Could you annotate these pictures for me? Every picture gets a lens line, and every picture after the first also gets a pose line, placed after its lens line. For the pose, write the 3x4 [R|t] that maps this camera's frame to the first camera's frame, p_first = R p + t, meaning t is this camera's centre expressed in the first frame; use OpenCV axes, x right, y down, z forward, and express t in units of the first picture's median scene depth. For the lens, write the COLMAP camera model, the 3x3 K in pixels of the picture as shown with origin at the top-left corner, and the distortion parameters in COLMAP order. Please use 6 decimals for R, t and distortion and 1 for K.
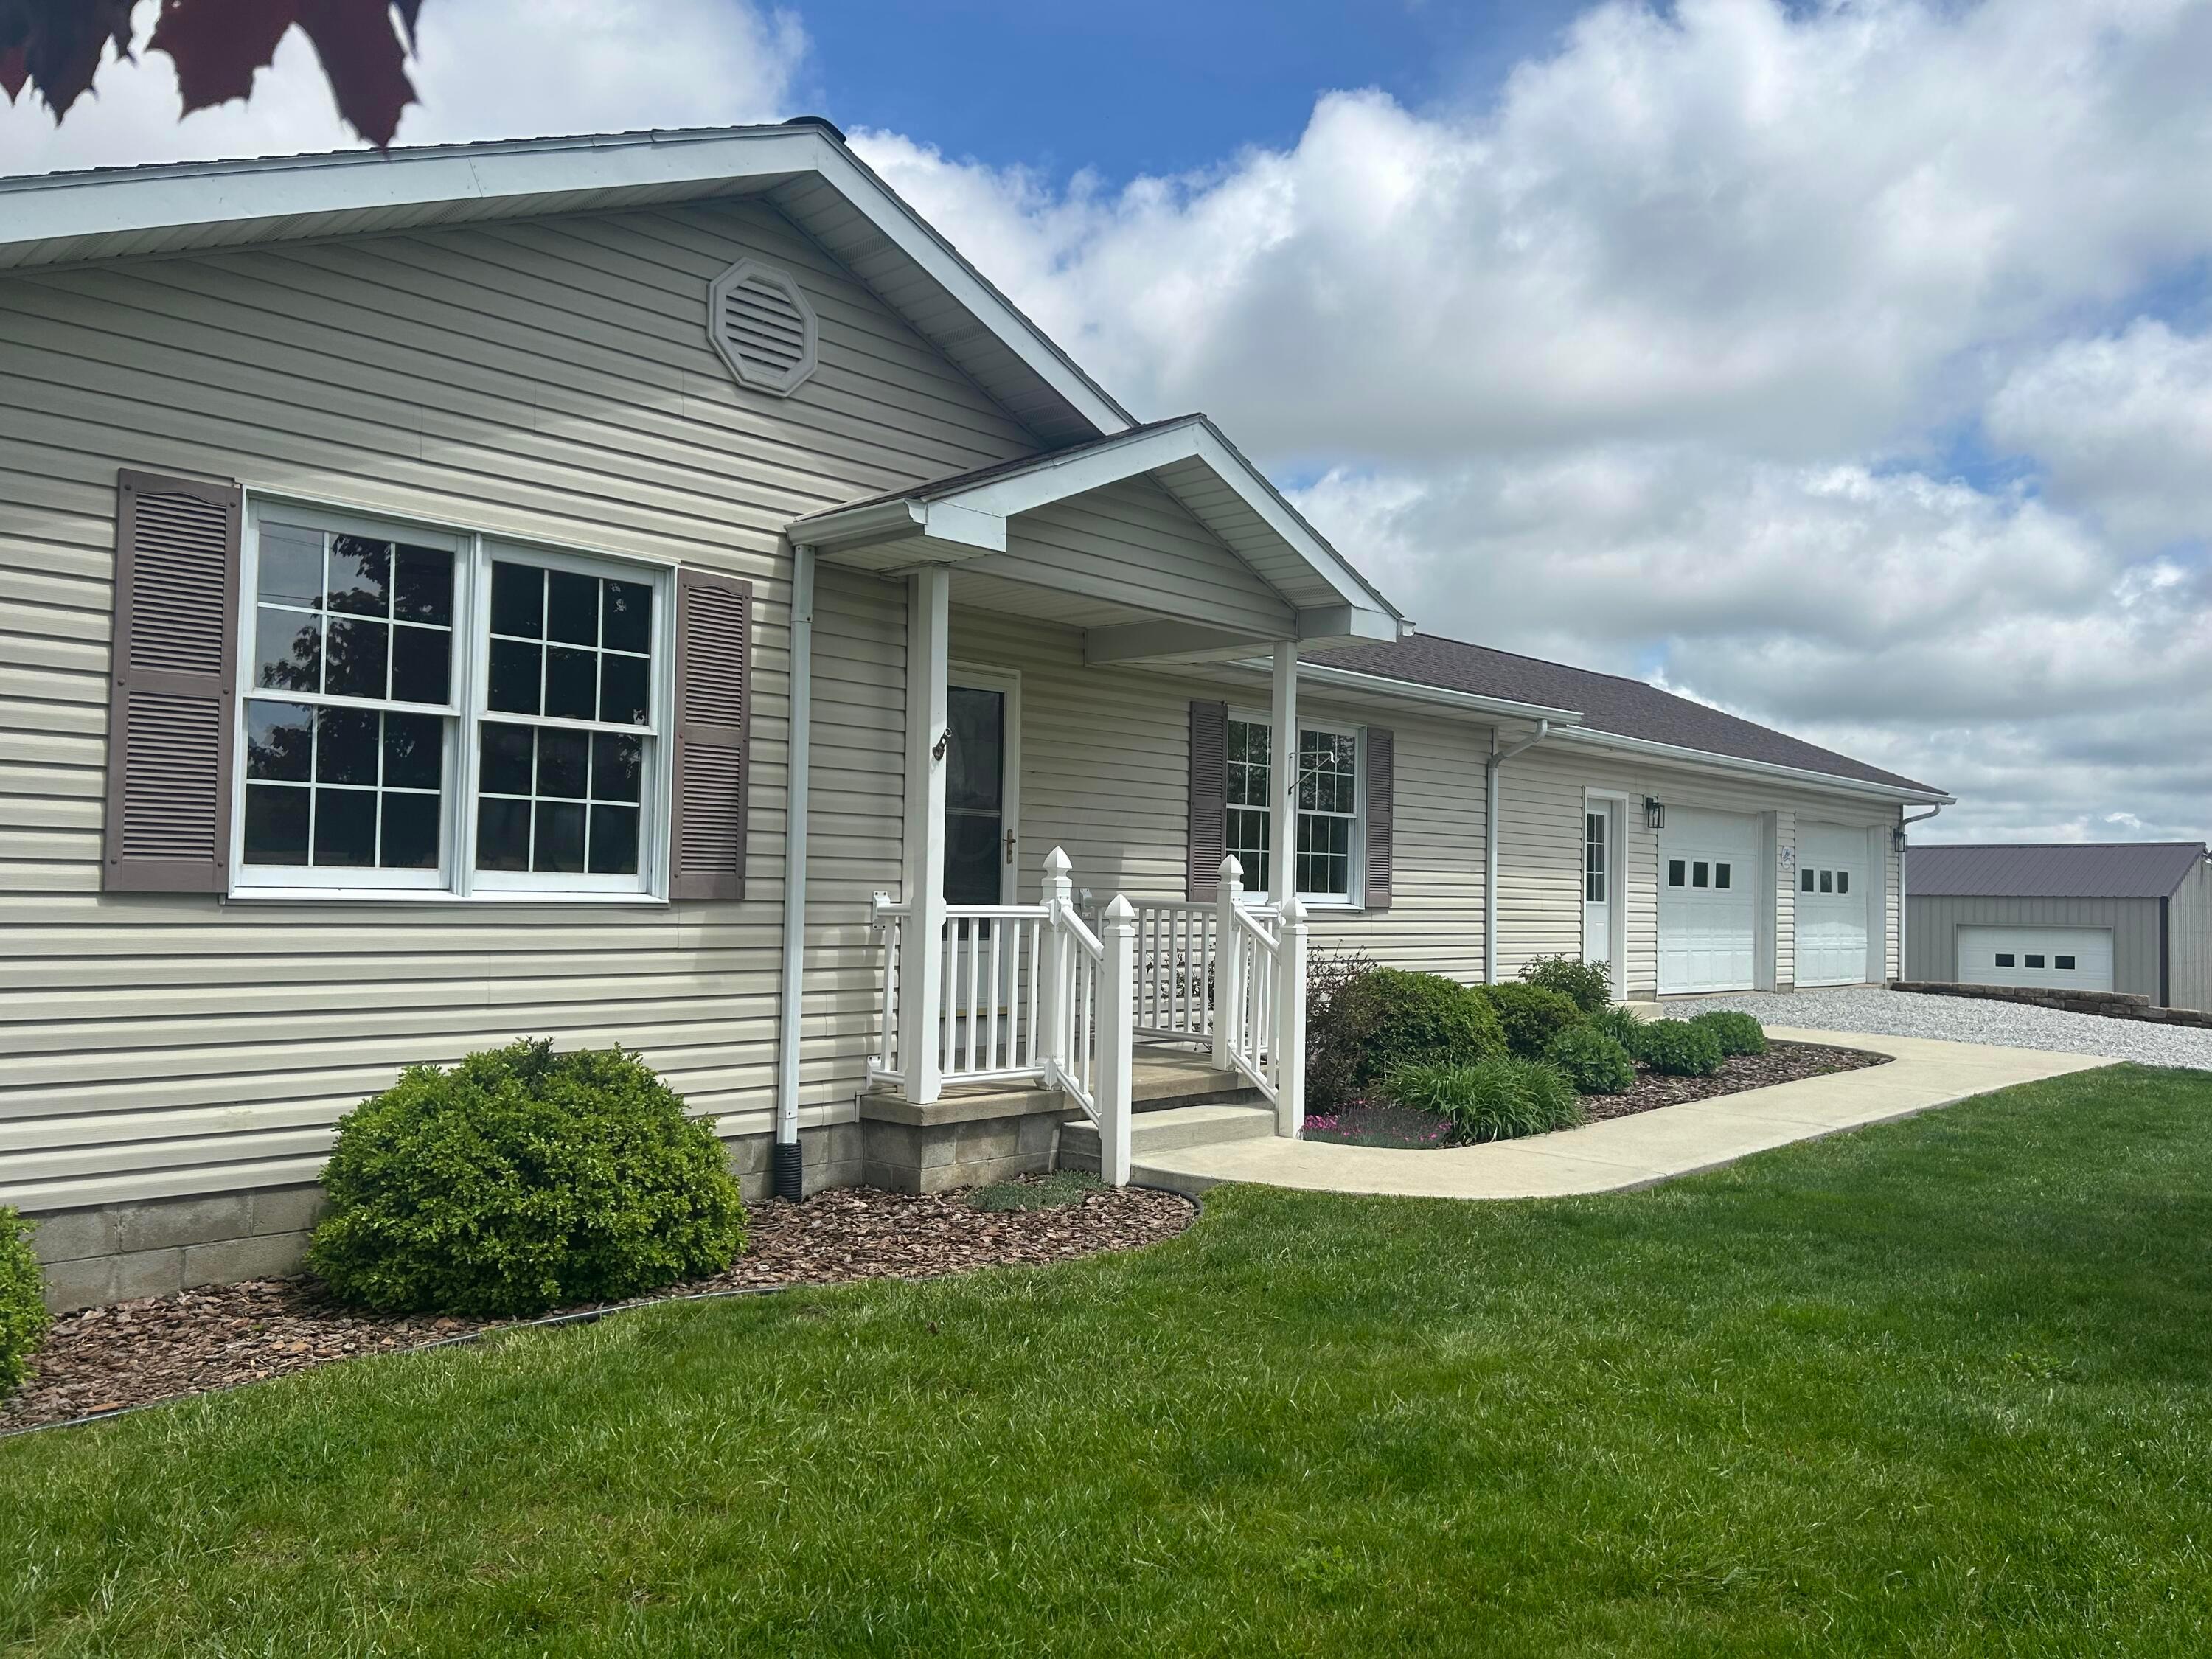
lens RADIAL K [[1643.8, 0, 1106.0], [0, 1643.8, 829.5], [0, 0, 1]] dist [0.007175, 0.001665]
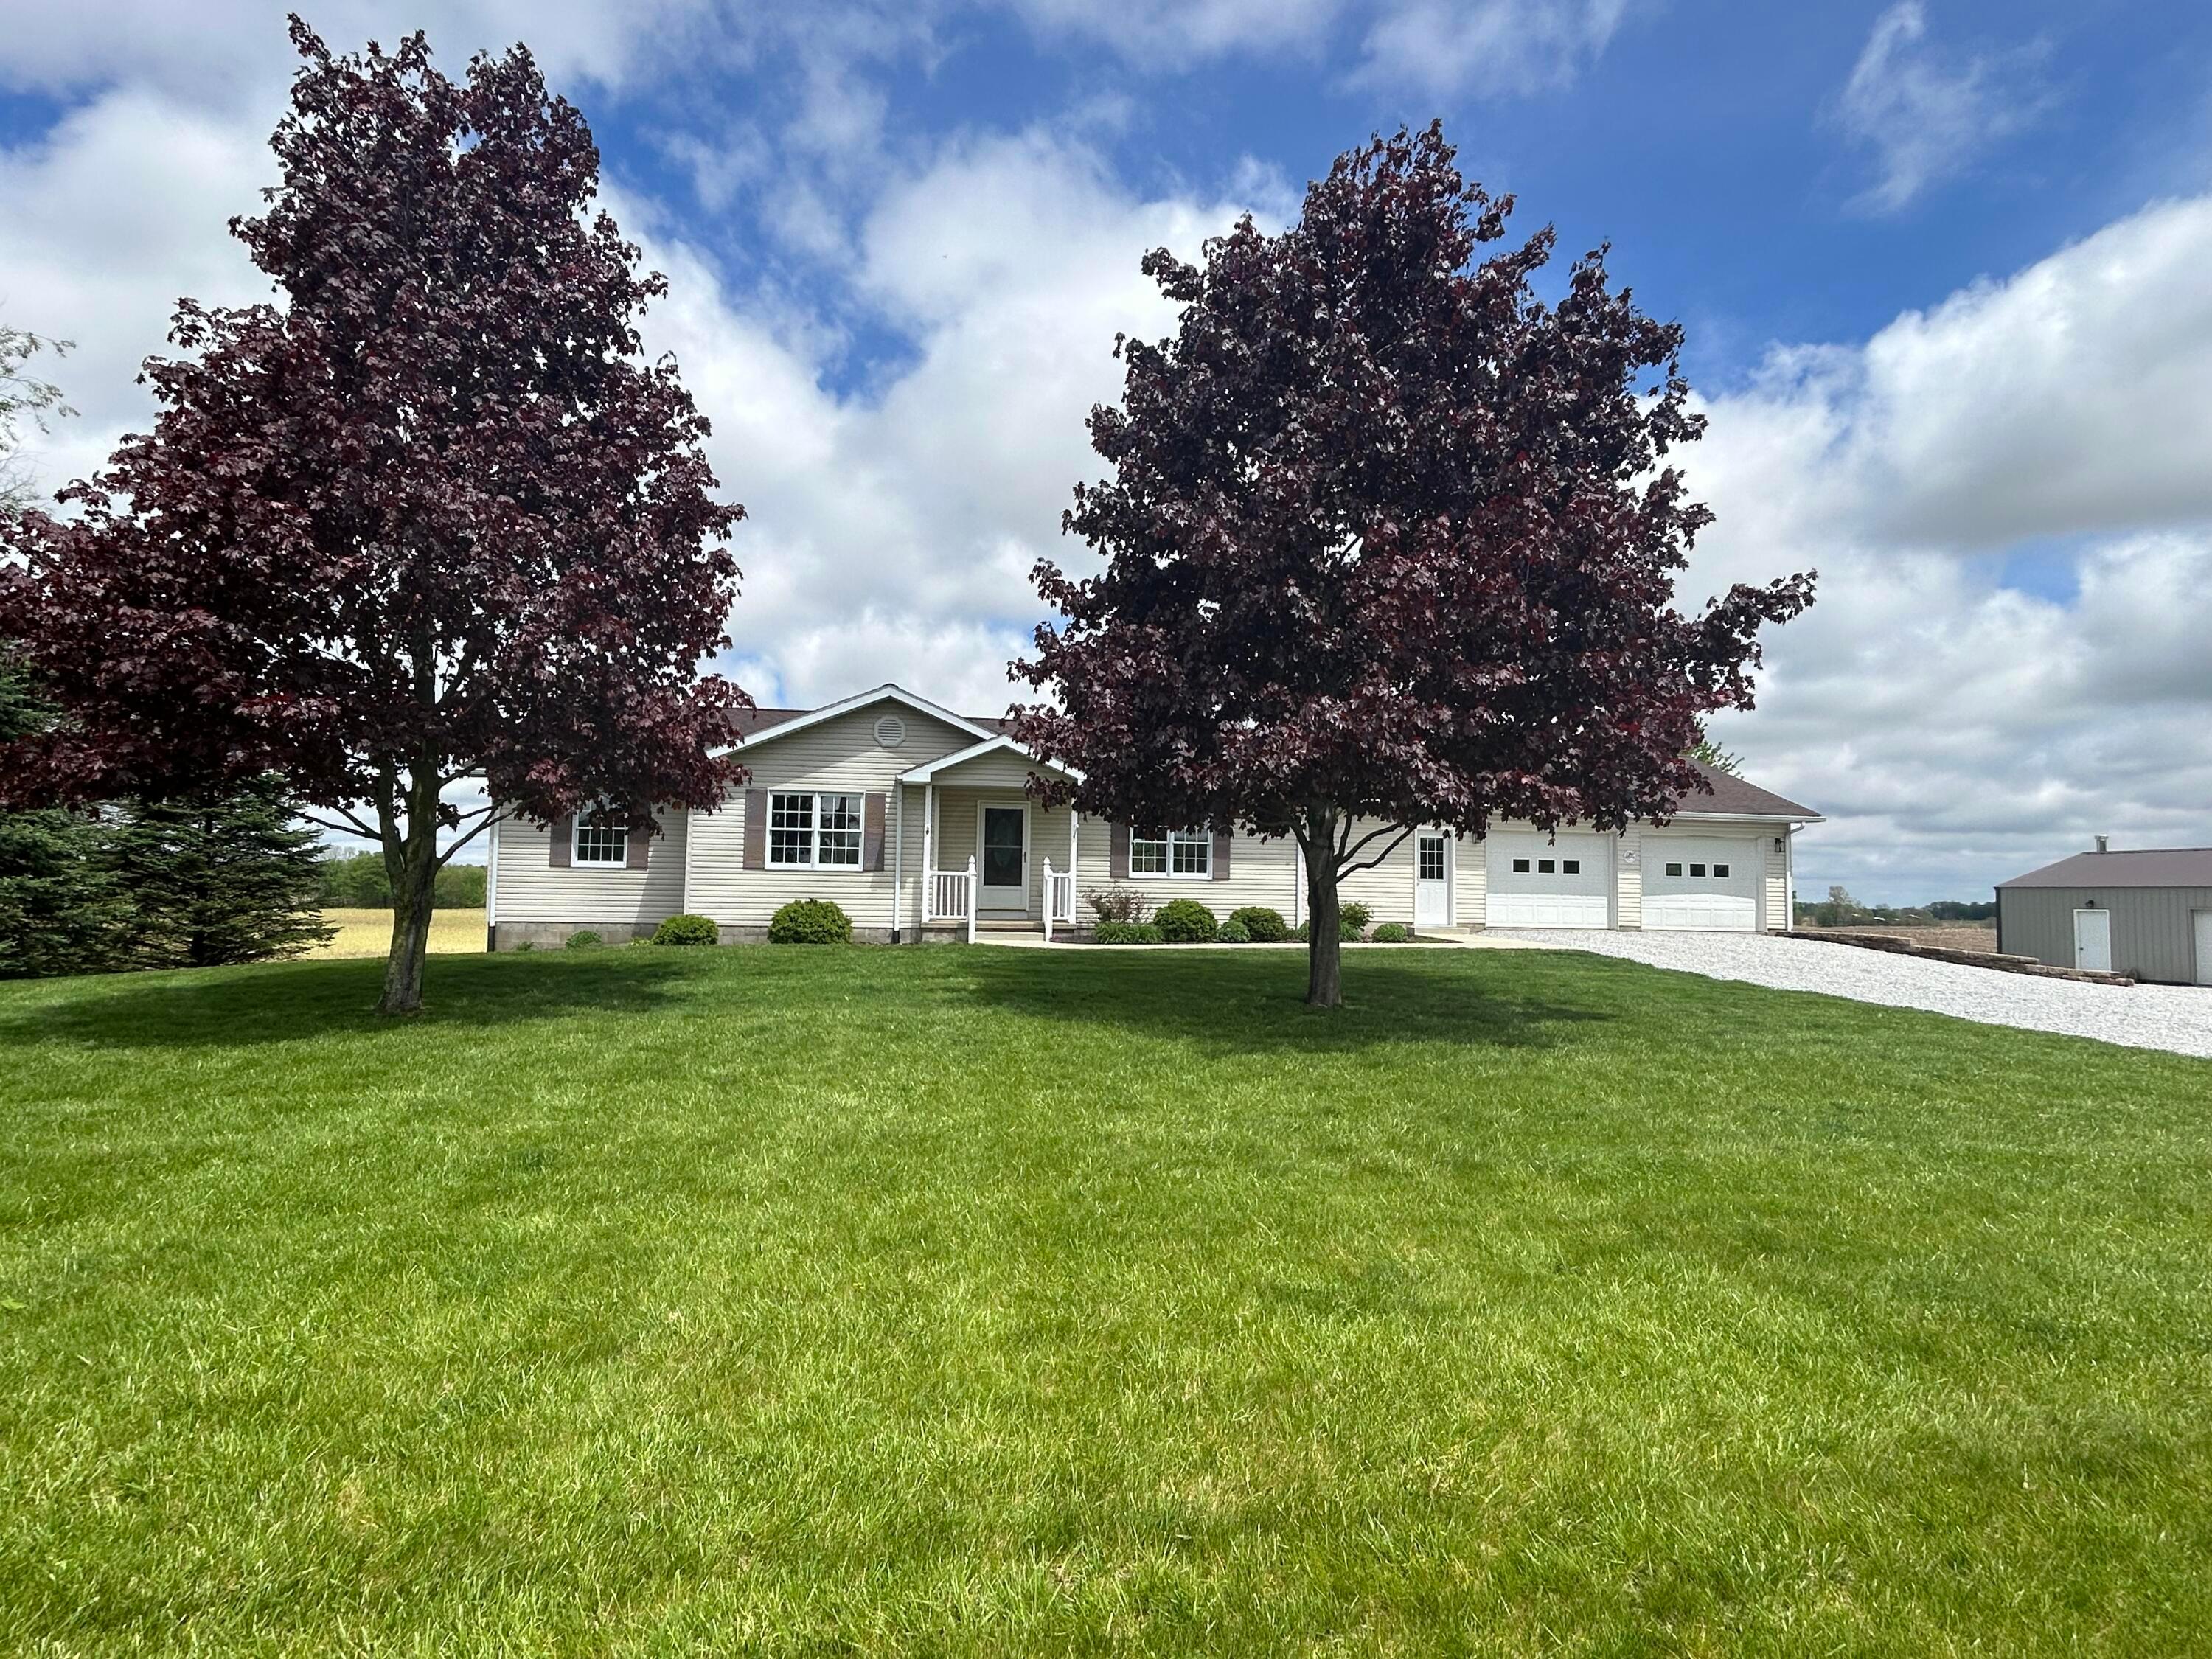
lens RADIAL K [[1200.5, 0, 1106.0], [0, 1200.5, 829.5], [0, 0, 1]] dist [-0.000416, -0.000017]
pose [[0.806692, -0.034561, -0.589961, 1.965843], [0.020421, 0.999322, -0.030619, 0.042464], [0.590619, 0.012652, 0.806851, -1.074312]]
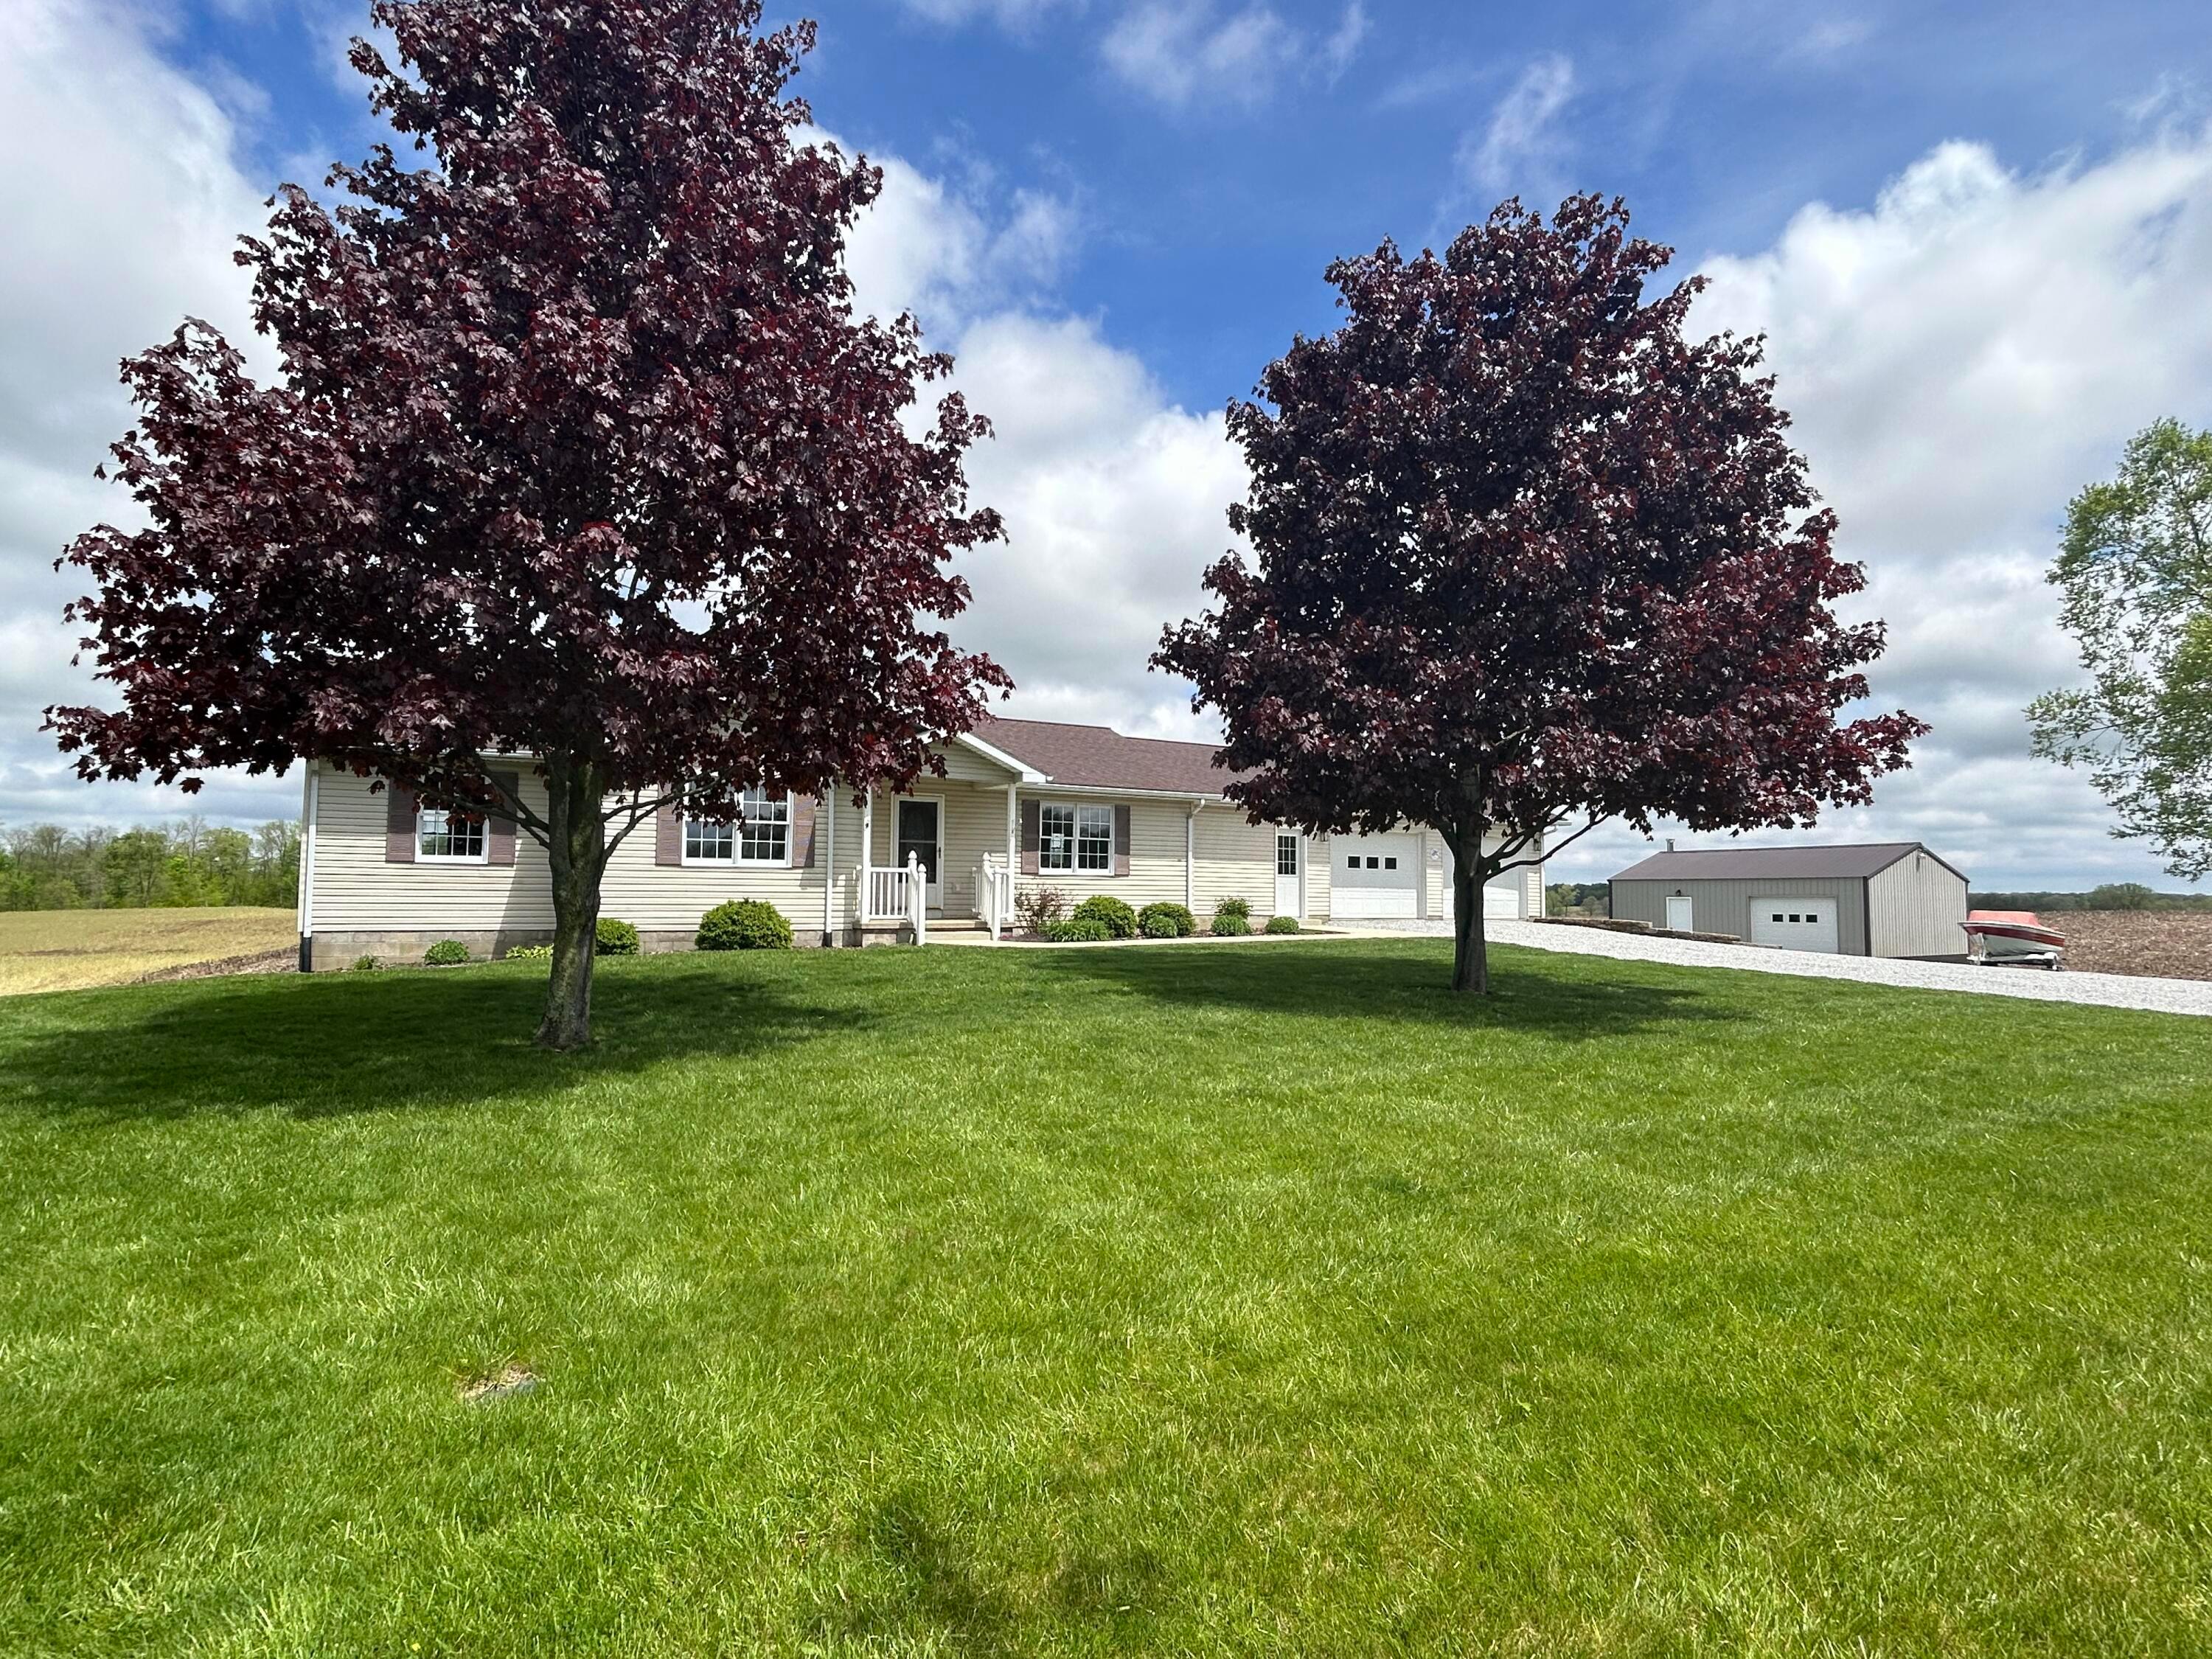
lens RADIAL K [[1200.5, 0, 1106.0], [0, 1200.5, 829.5], [0, 0, 1]] dist [-0.000416, -0.000017]
pose [[0.961129, -0.022564, -0.275175, 1.150059], [0.017946, 0.999653, -0.019288, 0.021249], [0.275515, 0.013600, 0.961201, -1.417450]]
